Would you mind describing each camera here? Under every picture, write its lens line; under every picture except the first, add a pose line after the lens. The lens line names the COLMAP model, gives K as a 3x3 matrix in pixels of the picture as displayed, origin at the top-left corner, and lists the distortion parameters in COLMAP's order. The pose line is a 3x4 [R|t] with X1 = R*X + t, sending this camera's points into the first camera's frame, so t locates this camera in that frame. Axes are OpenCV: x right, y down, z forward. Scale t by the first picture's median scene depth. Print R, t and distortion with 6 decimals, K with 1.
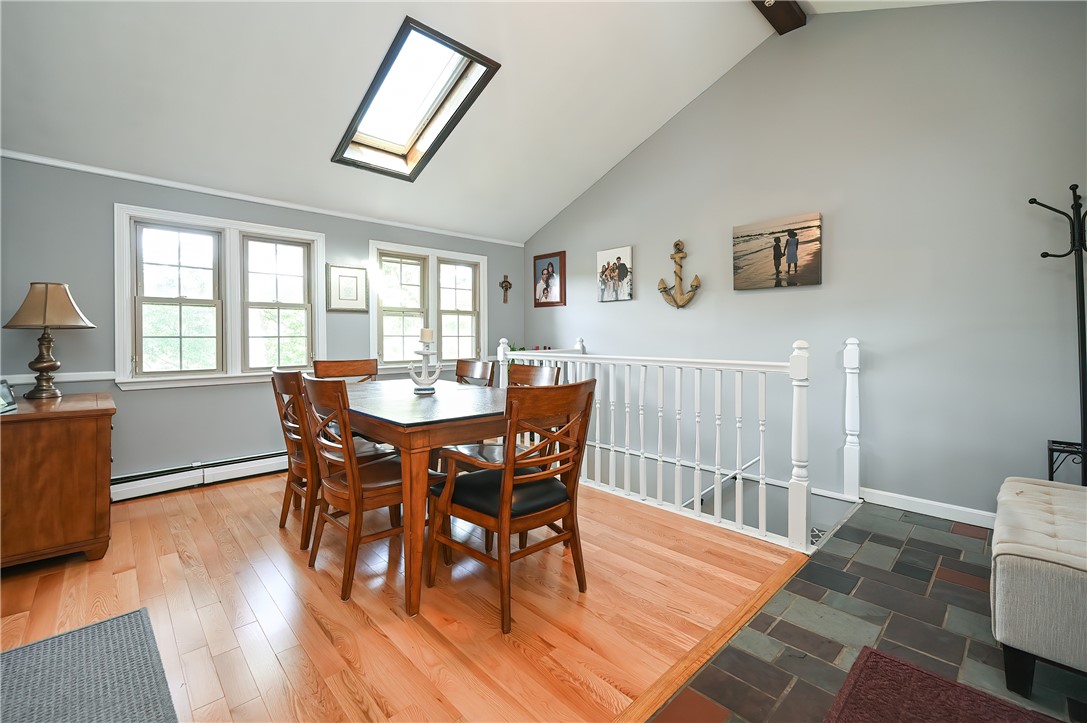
lens RADIAL K [[461.8, 0, 553.5], [0, 461.8, 343.3], [0, 0, 1]] dist [-0.001217, -0.000065]
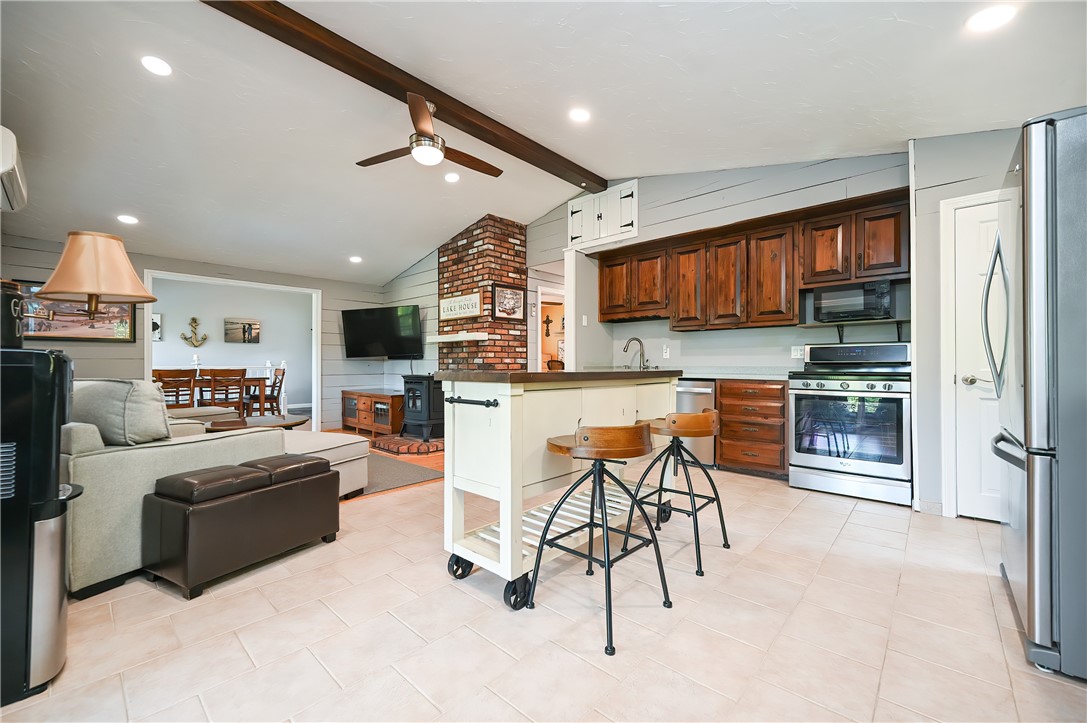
lens RADIAL K [[433.5, 0, 546.5], [0, 433.5, 361.6], [0, 0, 1]] dist [-0.000051, 0.000113]
pose [[-0.064923, 0.007071, 0.997865, -2.380445], [0.010472, 0.999925, -0.006404, 0.033036], [-0.997835, 0.010034, -0.064992, -0.710185]]
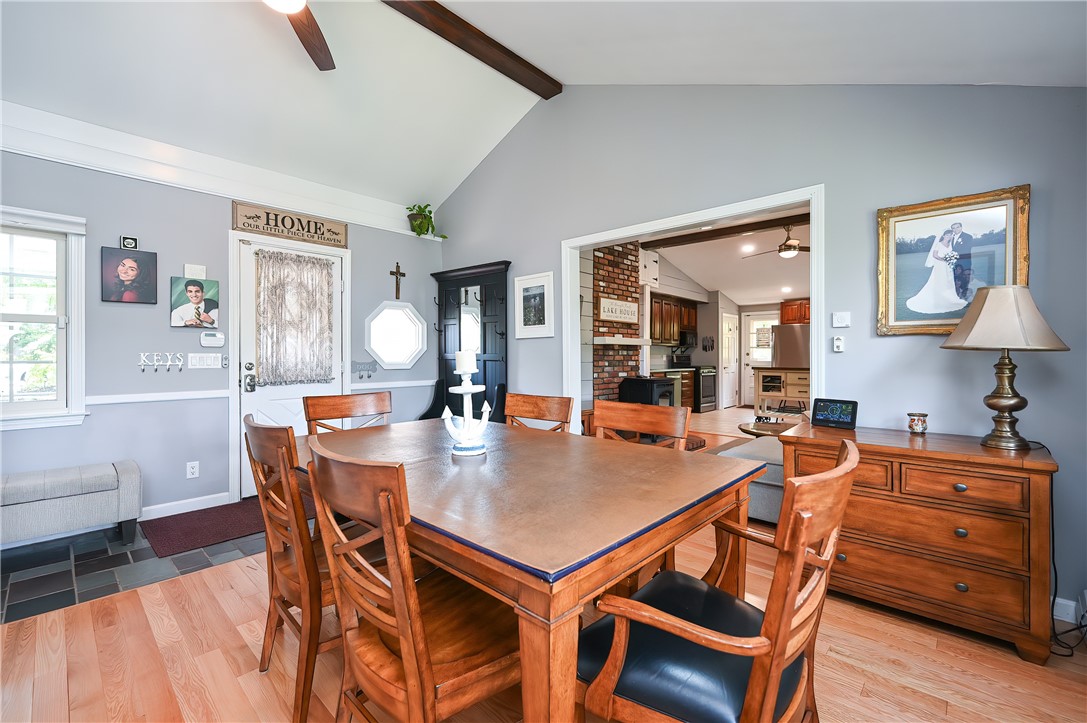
lens RADIAL K [[461.8, 0, 543.8], [0, 461.8, 359.1], [0, 0, 1]] dist [-0.001217, -0.000065]
pose [[-0.998590, 0.001099, -0.053070, -0.282778], [0.000515, 0.999939, 0.011020, -0.022164], [0.053079, 0.010977, -0.998530, 1.337396]]
